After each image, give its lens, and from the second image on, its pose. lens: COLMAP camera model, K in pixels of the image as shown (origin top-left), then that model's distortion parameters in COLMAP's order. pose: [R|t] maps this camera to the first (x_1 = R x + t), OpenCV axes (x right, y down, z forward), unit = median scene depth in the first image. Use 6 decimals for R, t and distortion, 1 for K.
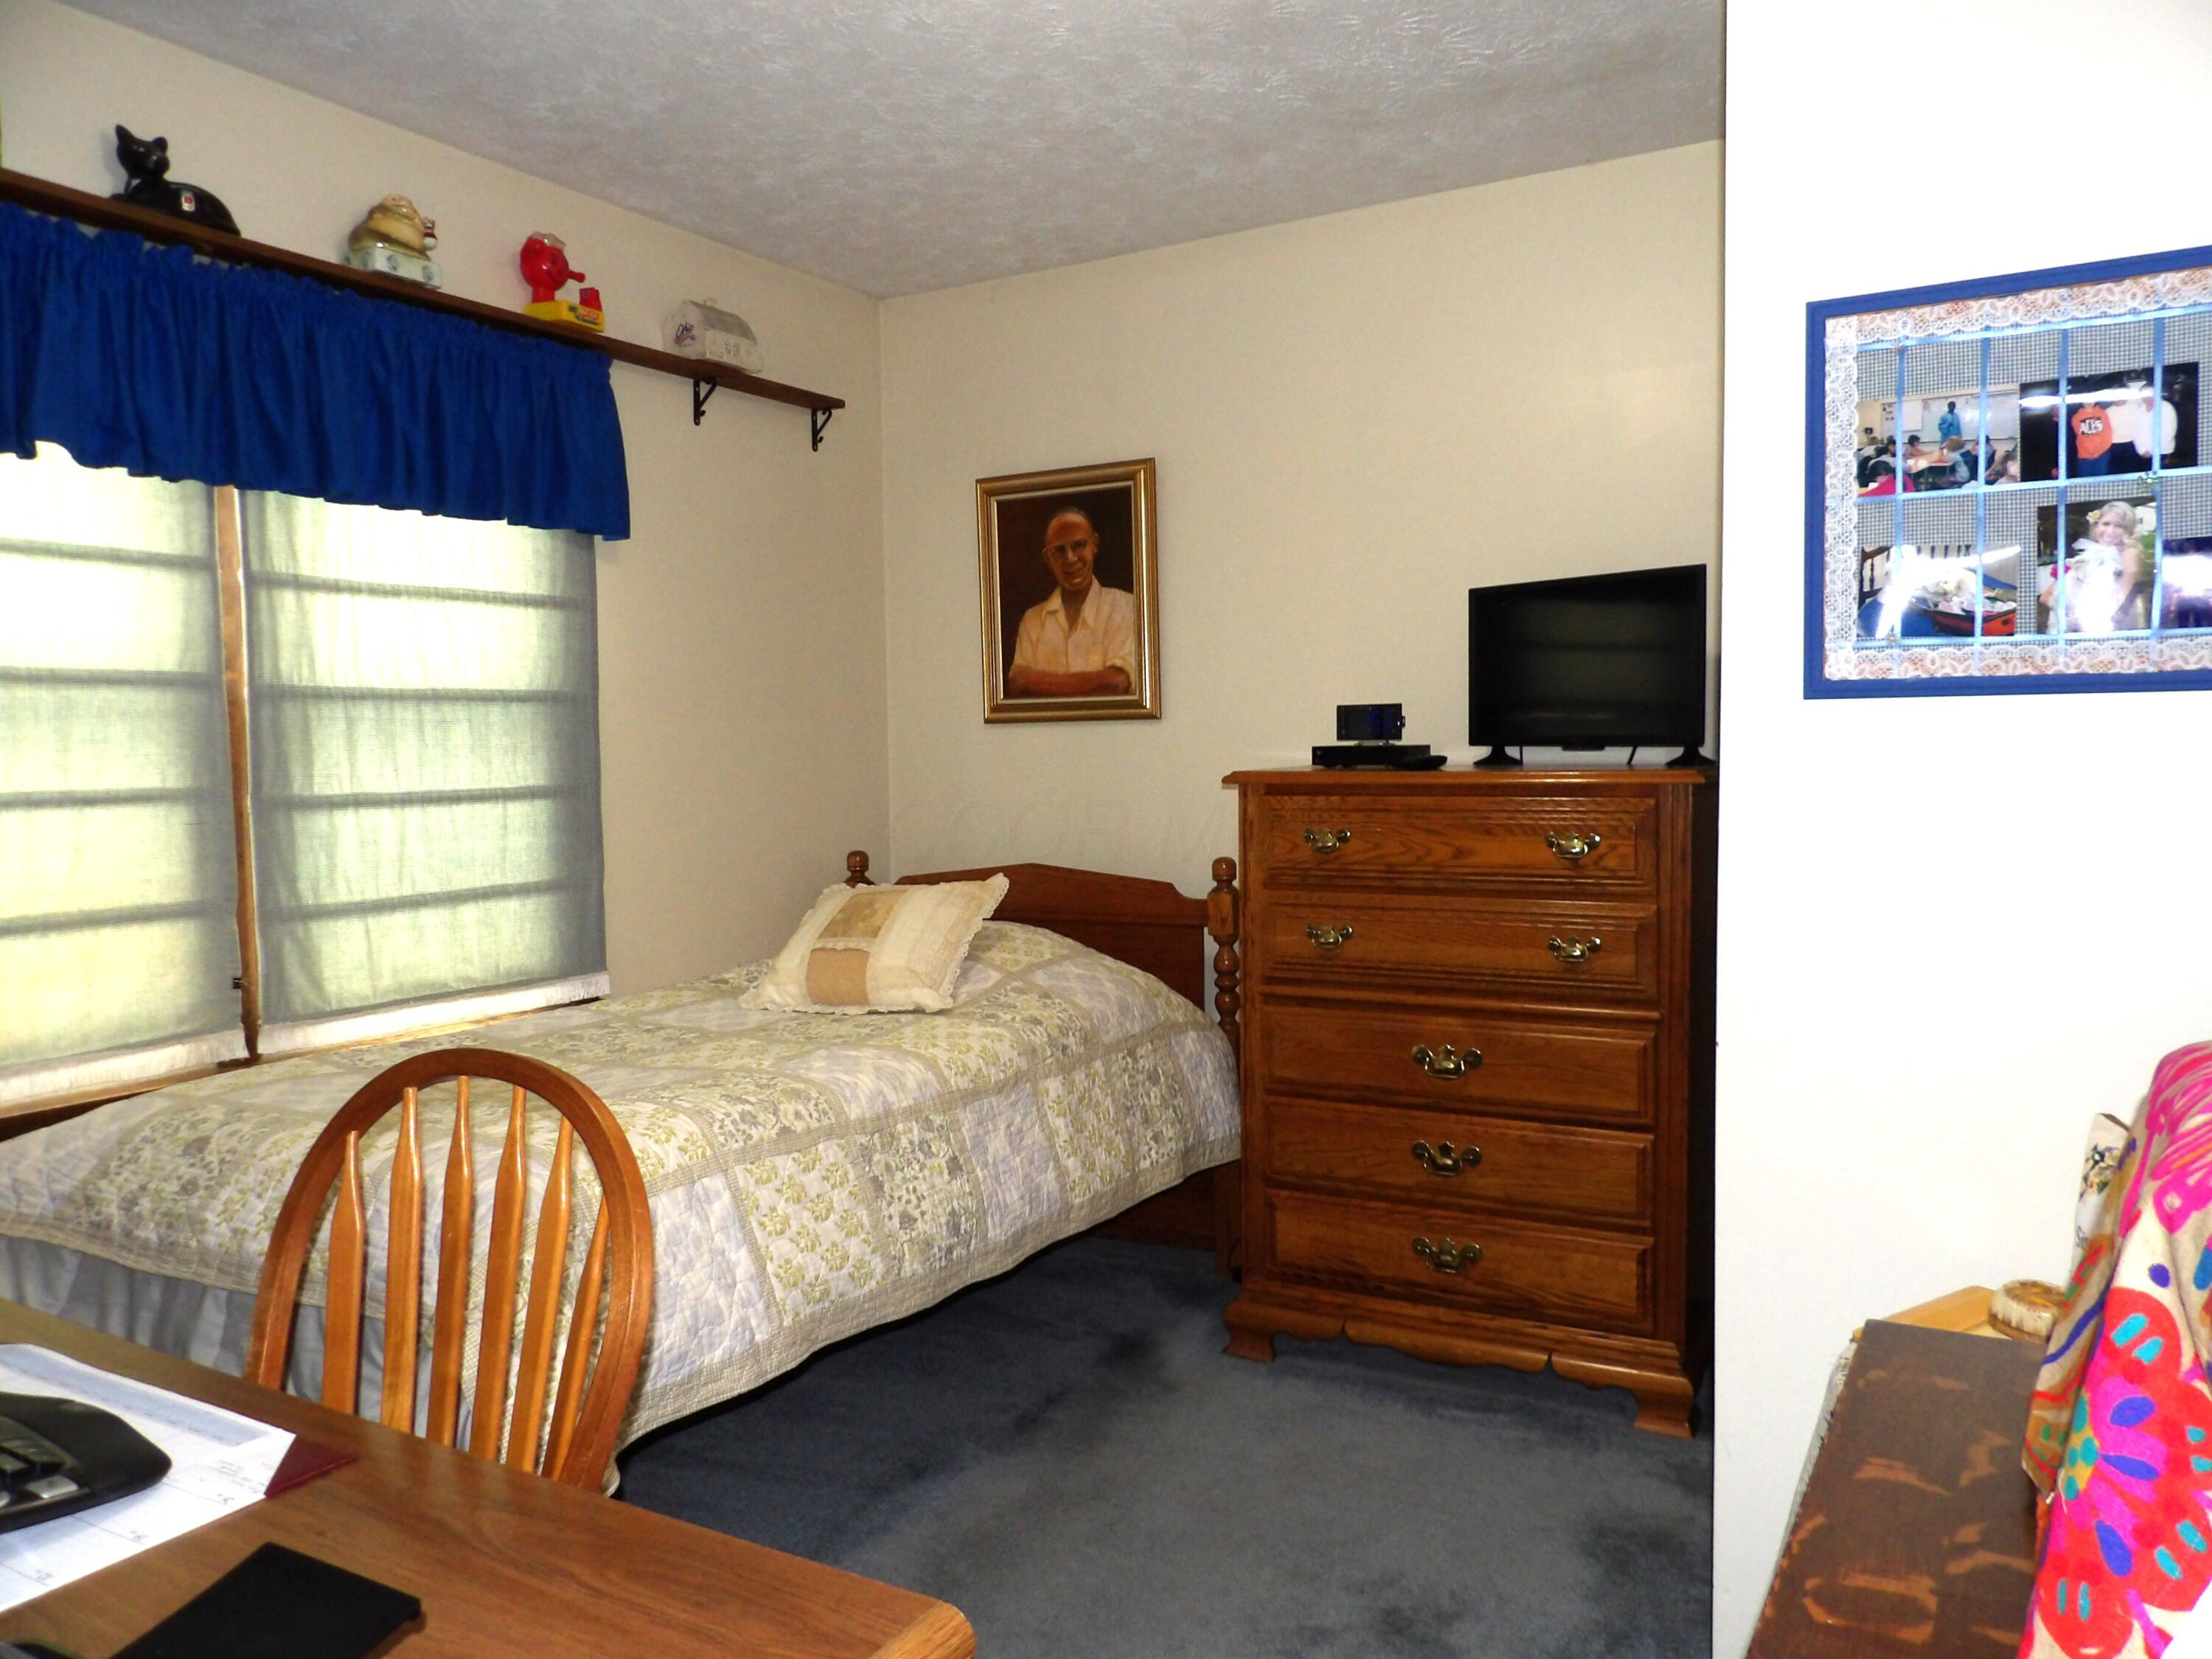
lens RADIAL K [[1594.9, 0, 1107.1], [0, 1594.9, 833.2], [0, 0, 1]] dist [-0.033054, 0.036964]
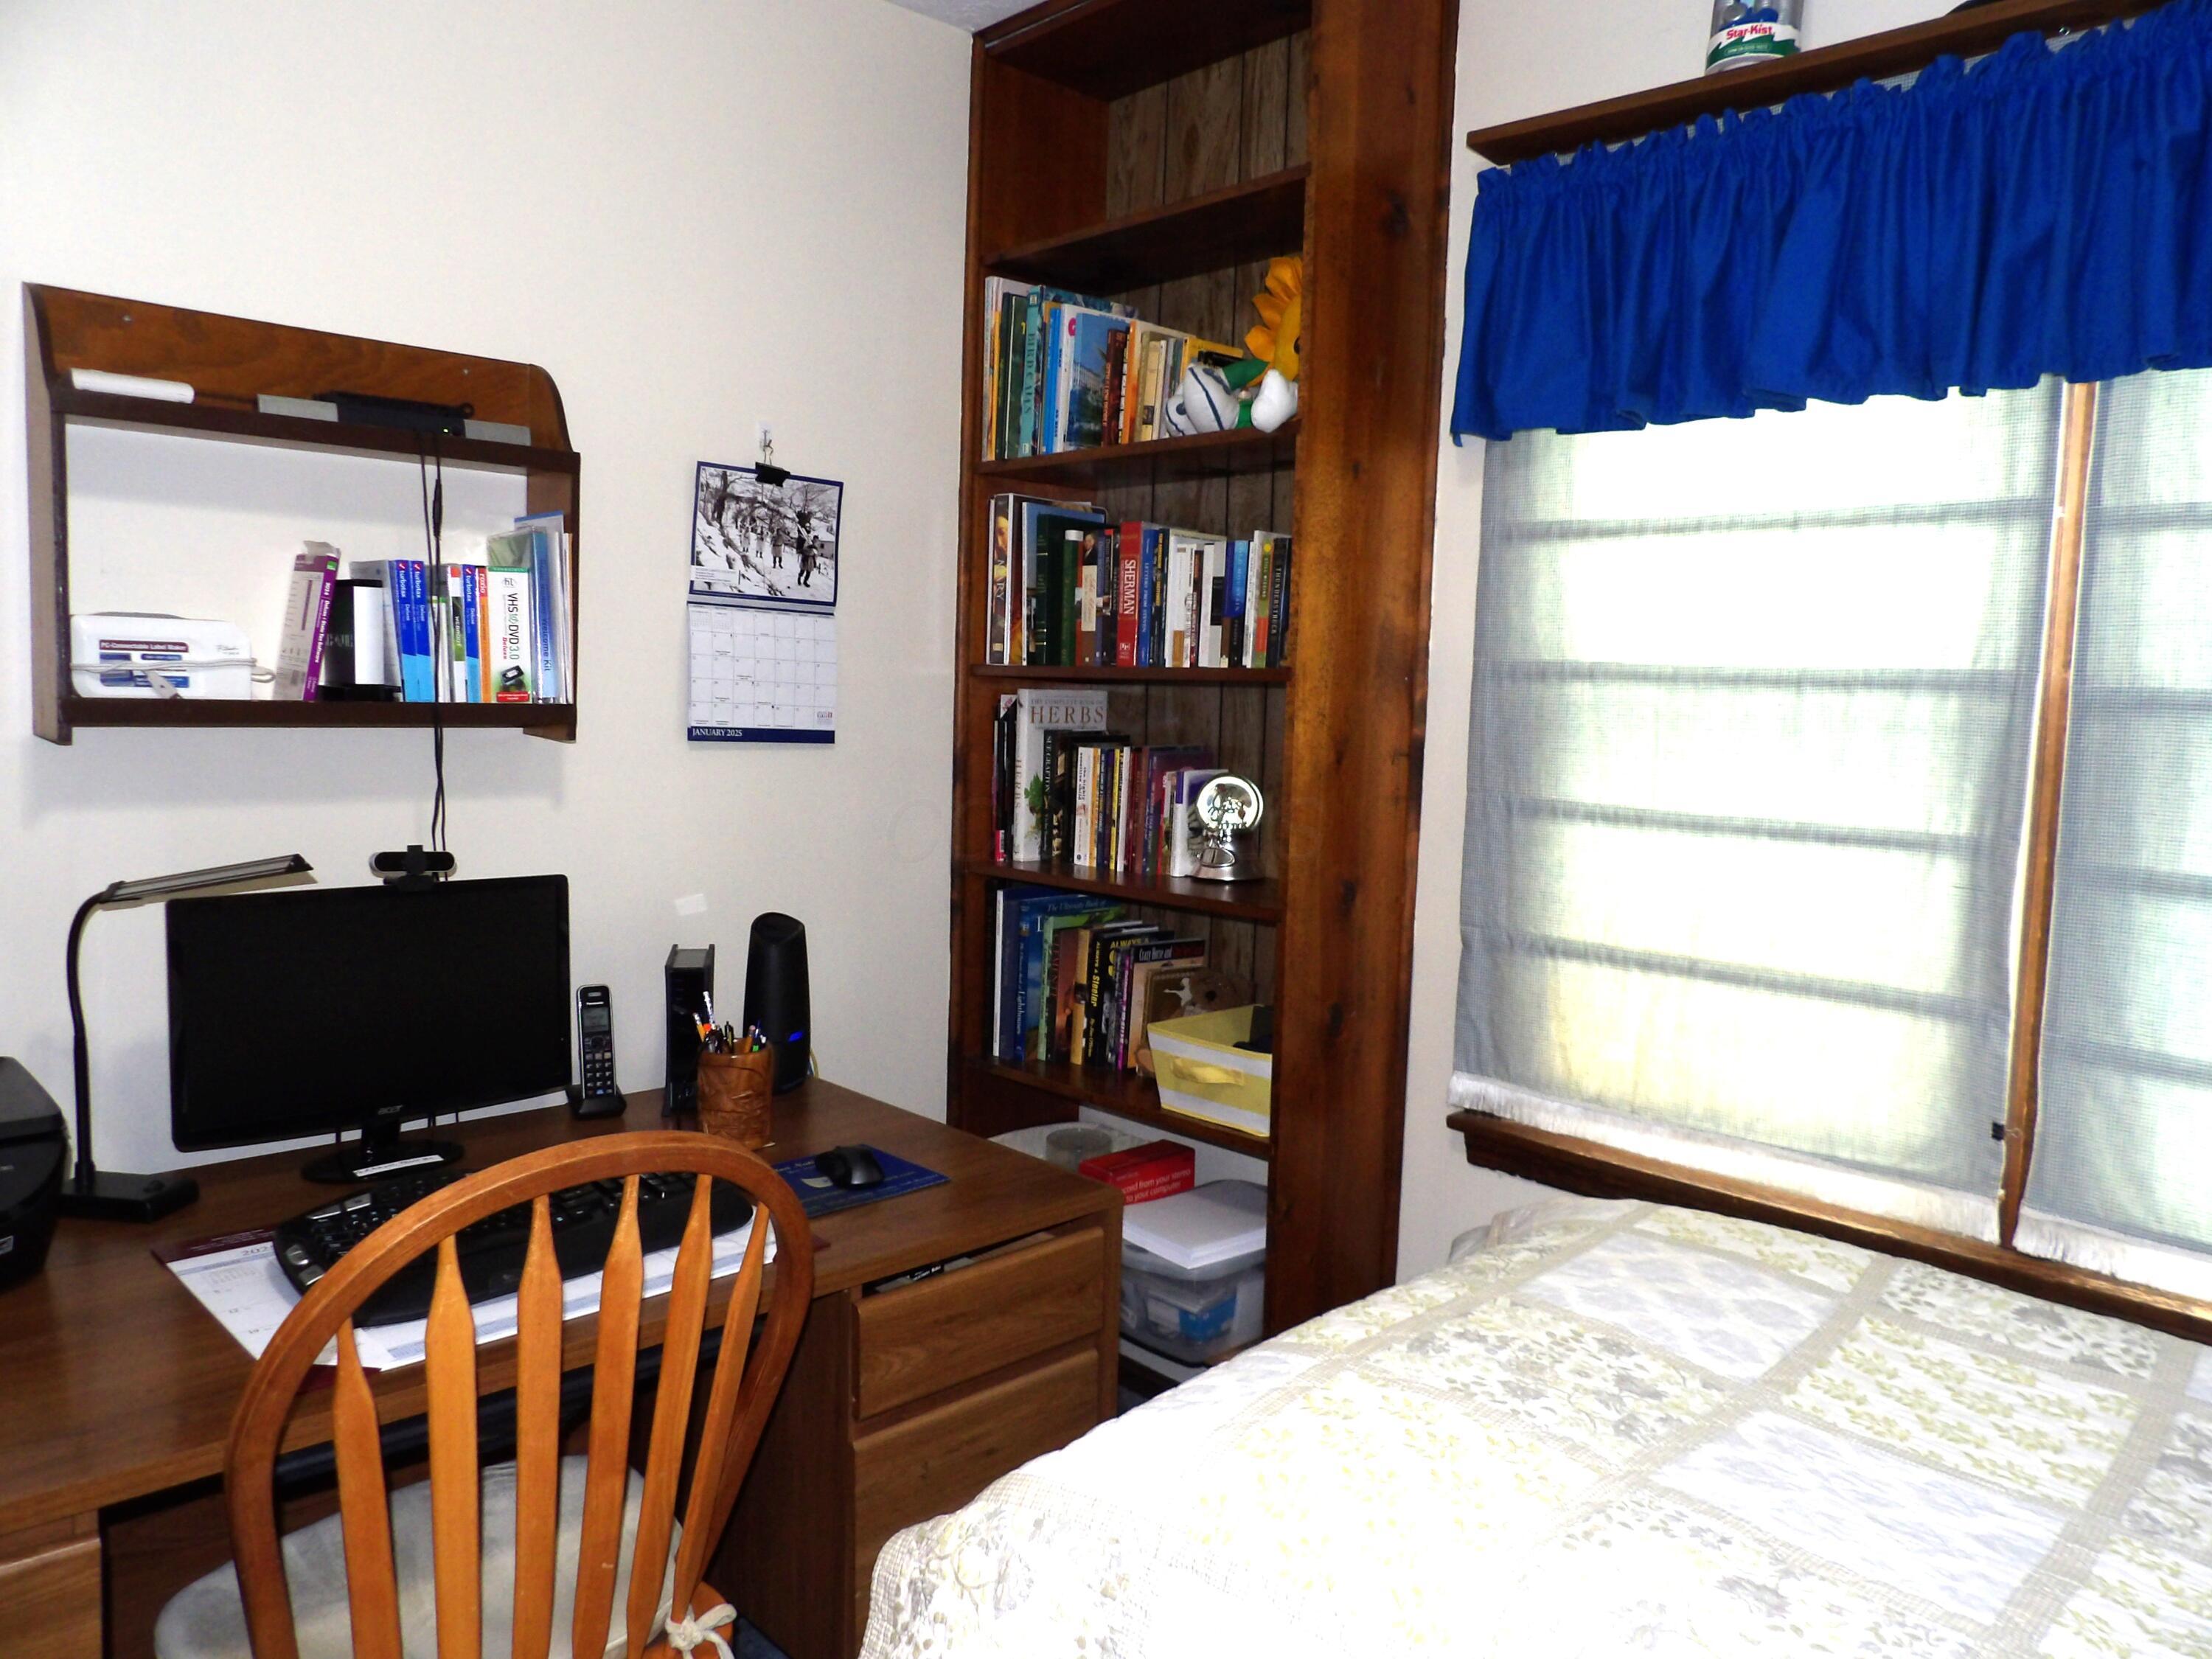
lens RADIAL K [[1594.9, 0, 1103.3], [0, 1594.9, 835.2], [0, 0, 1]] dist [-0.033054, 0.036964]
pose [[-0.281940, 0.090148, -0.955188, 0.195360], [-0.072992, 0.990675, 0.115042, -0.081714], [0.956651, 0.102156, -0.272731, 0.827983]]
